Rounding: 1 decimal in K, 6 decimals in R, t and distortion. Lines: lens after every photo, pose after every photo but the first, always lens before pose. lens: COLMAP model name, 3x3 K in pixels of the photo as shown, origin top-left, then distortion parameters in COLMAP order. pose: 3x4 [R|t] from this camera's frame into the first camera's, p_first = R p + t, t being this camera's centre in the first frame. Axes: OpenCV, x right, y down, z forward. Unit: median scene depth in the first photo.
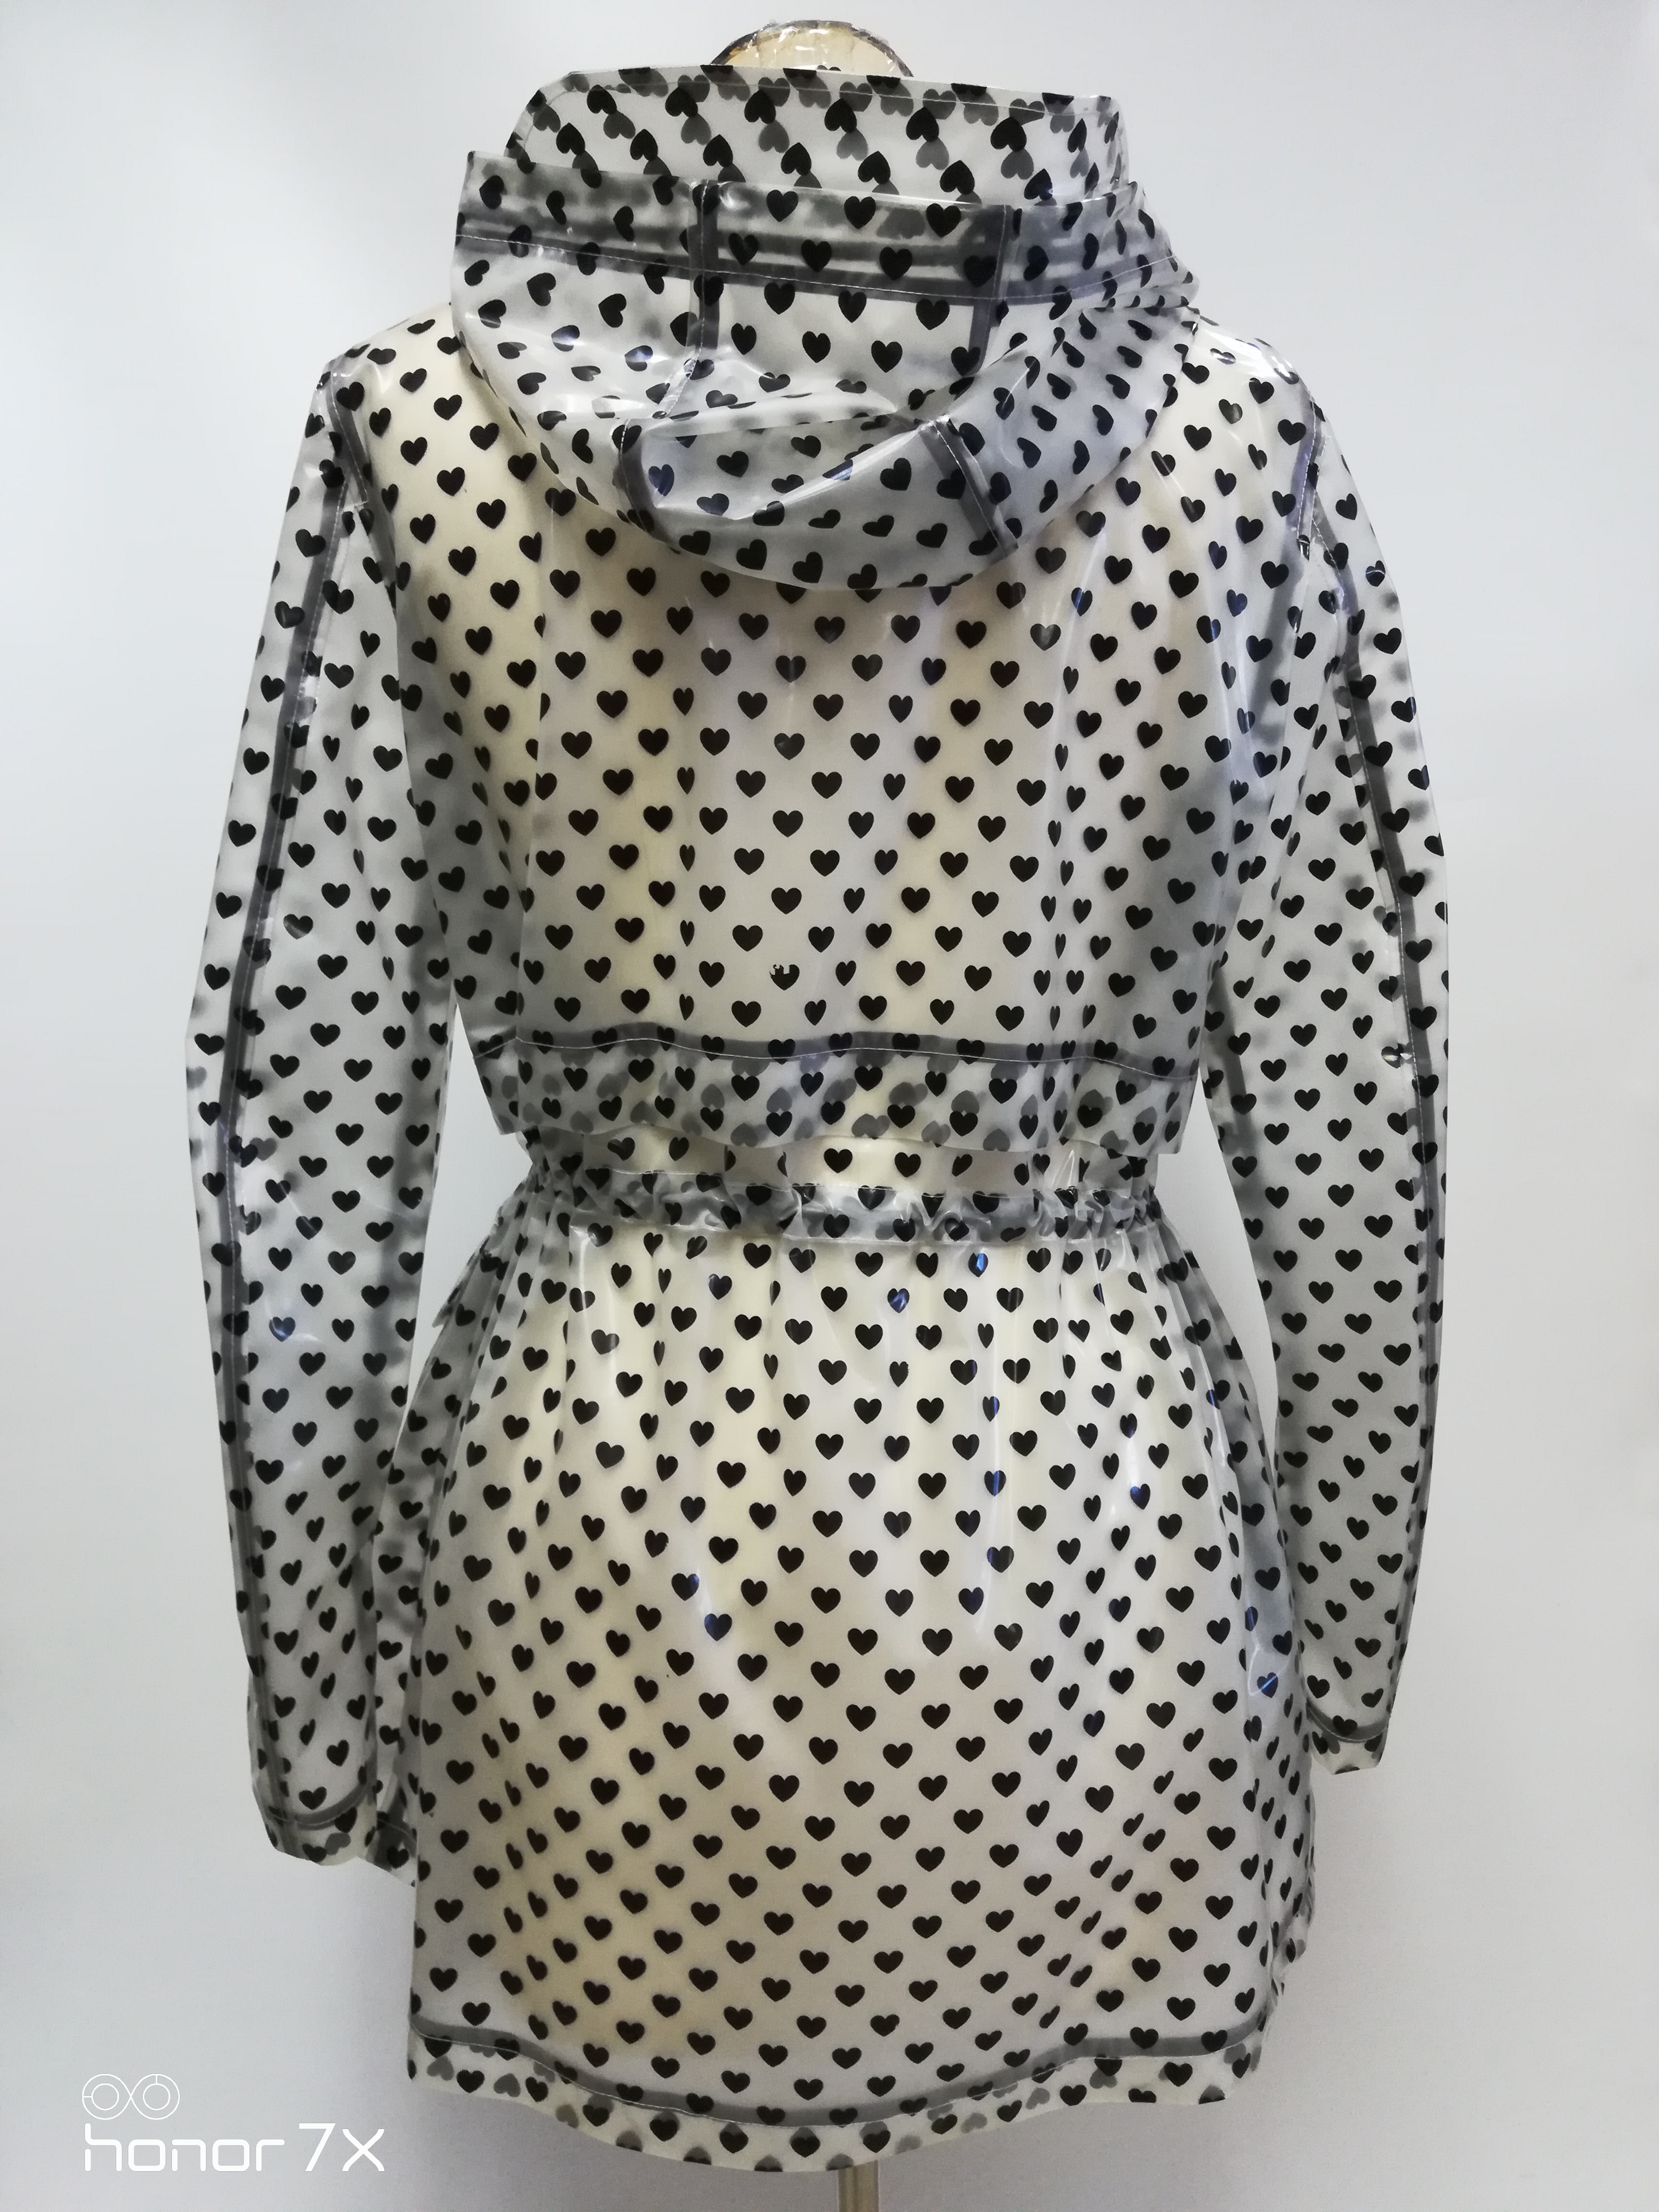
lens RADIAL K [[1719.7, 0, 830.1], [0, 1719.7, 1106.8], [0, 0, 1]] dist [0.015097, -0.038331]
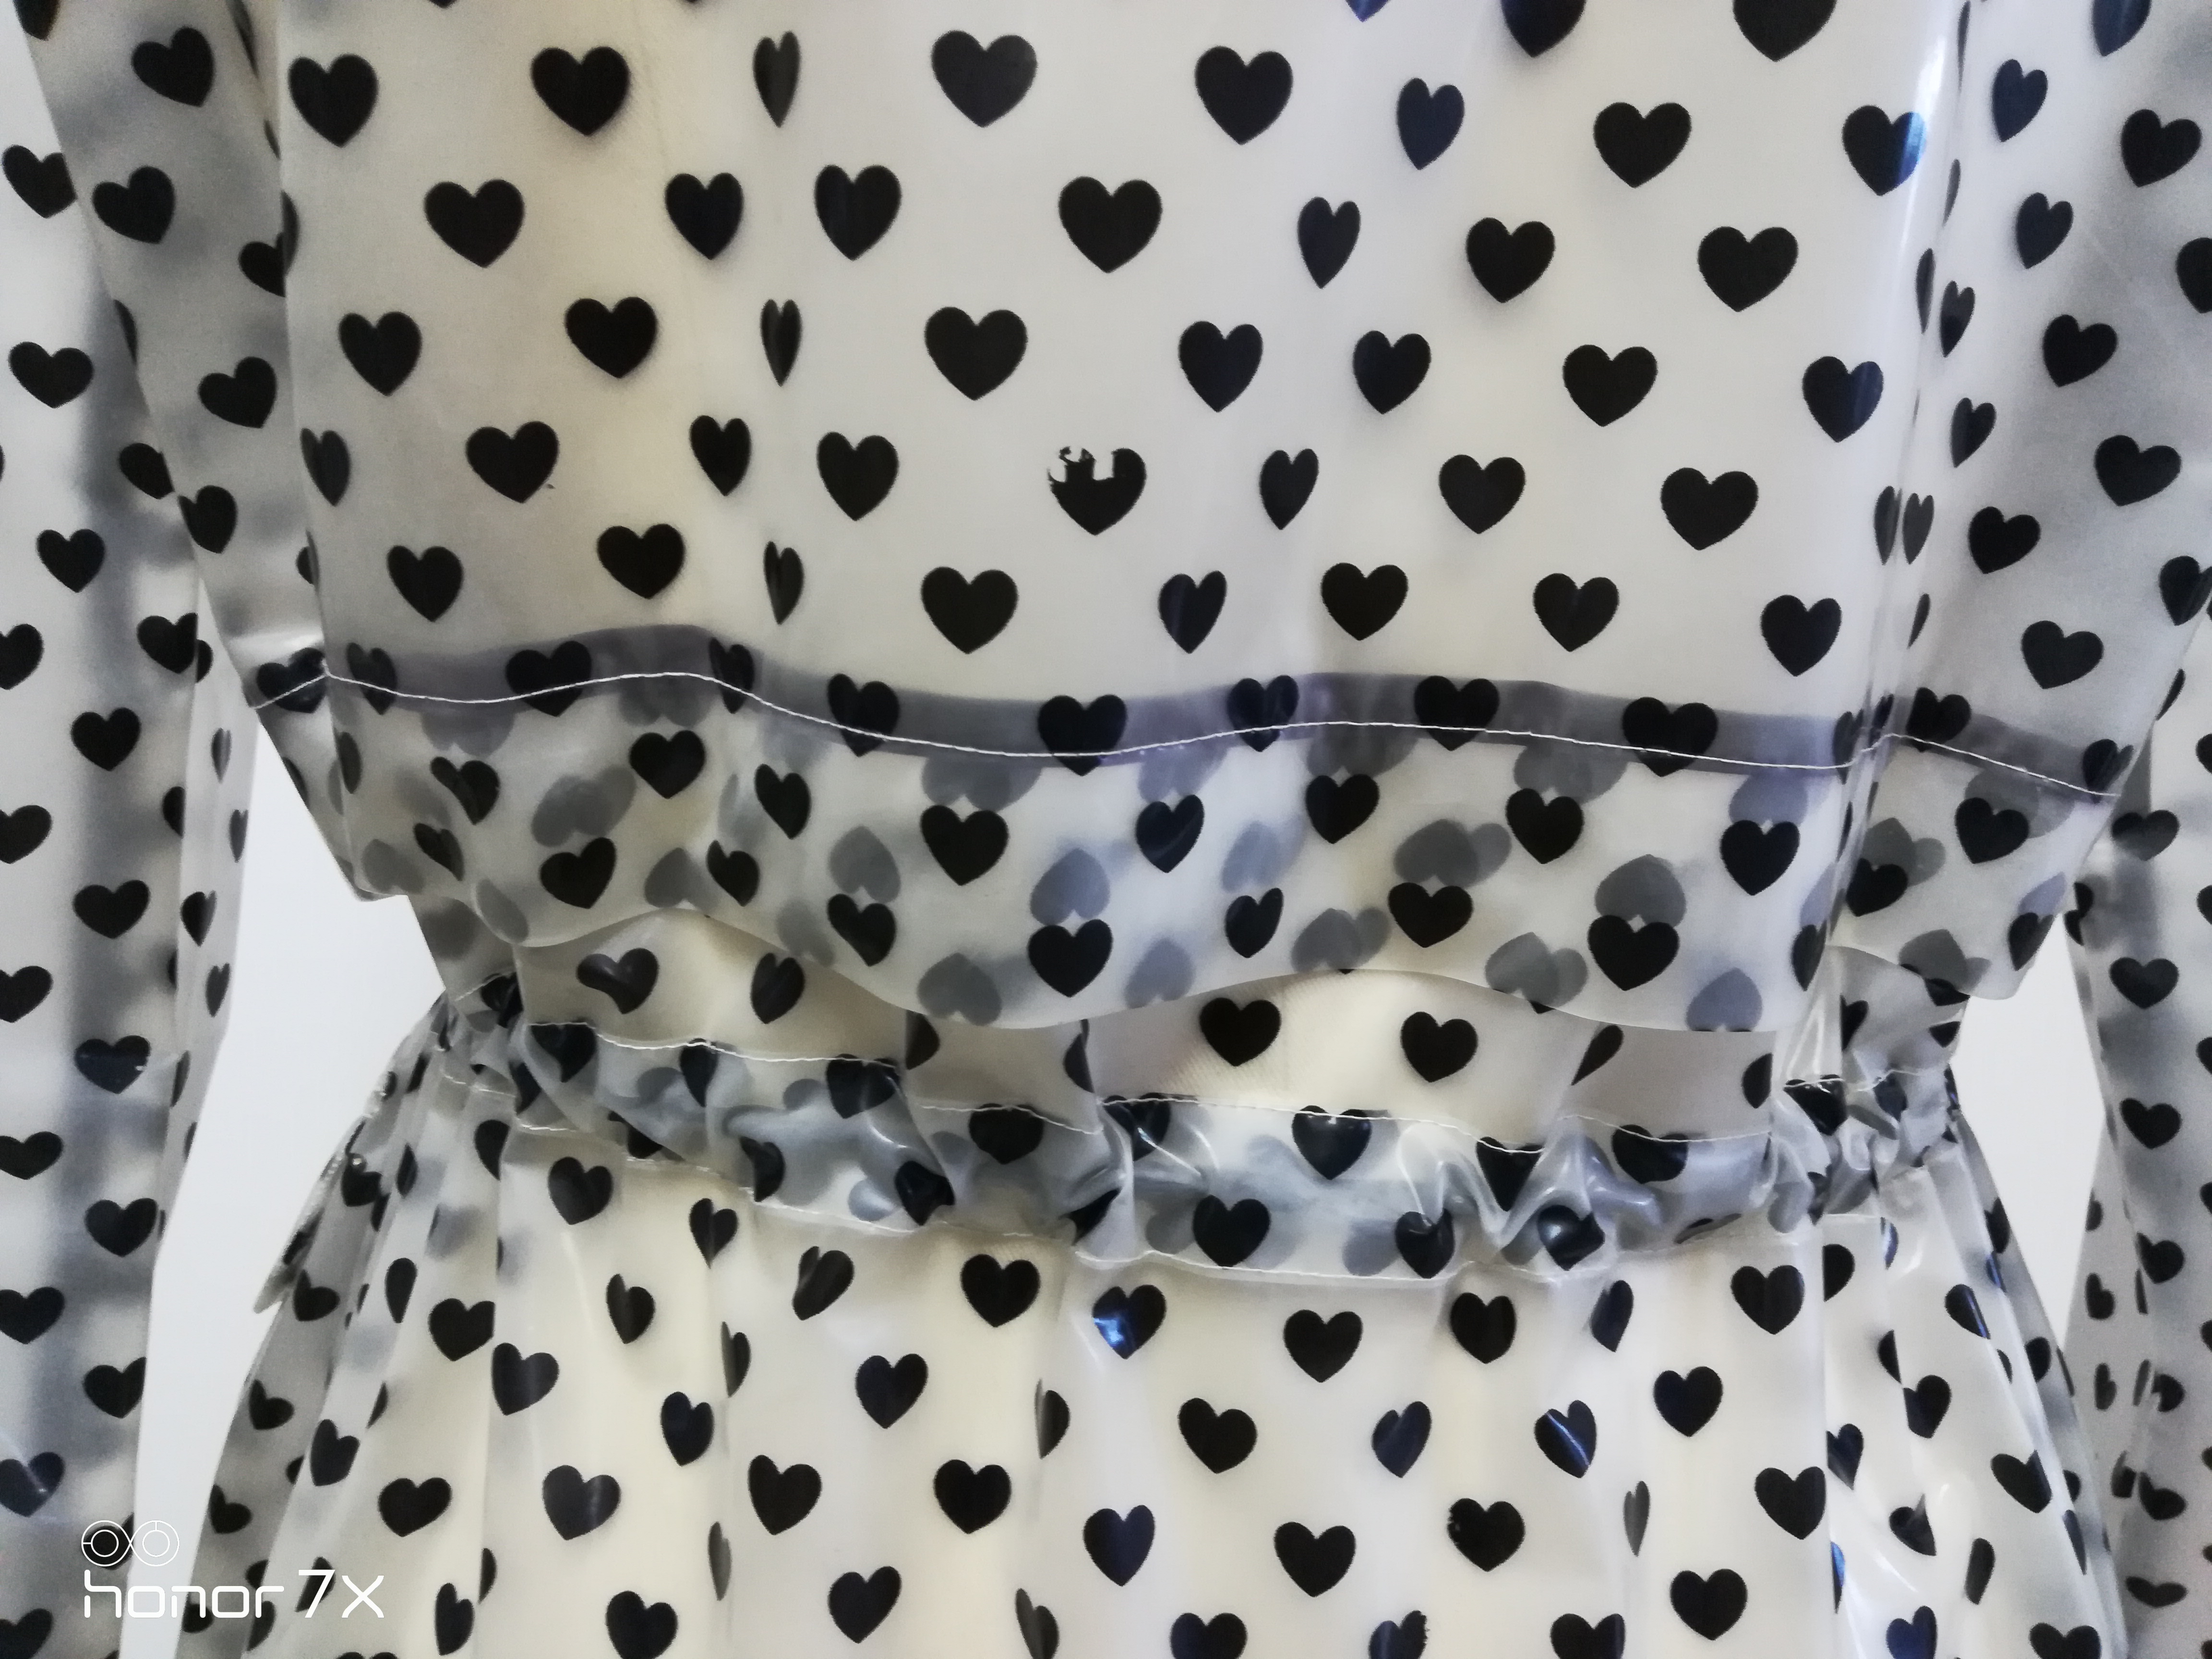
lens RADIAL K [[1719.7, 0, 1140.7], [0, 1719.7, 775.2], [0, 0, 1]] dist [0.015097, -0.038331]
pose [[0.999493, 0.015136, 0.028003, -0.025135], [-0.016622, 0.998423, 0.053625, -0.039581], [-0.027147, -0.054063, 0.998168, 0.659462]]
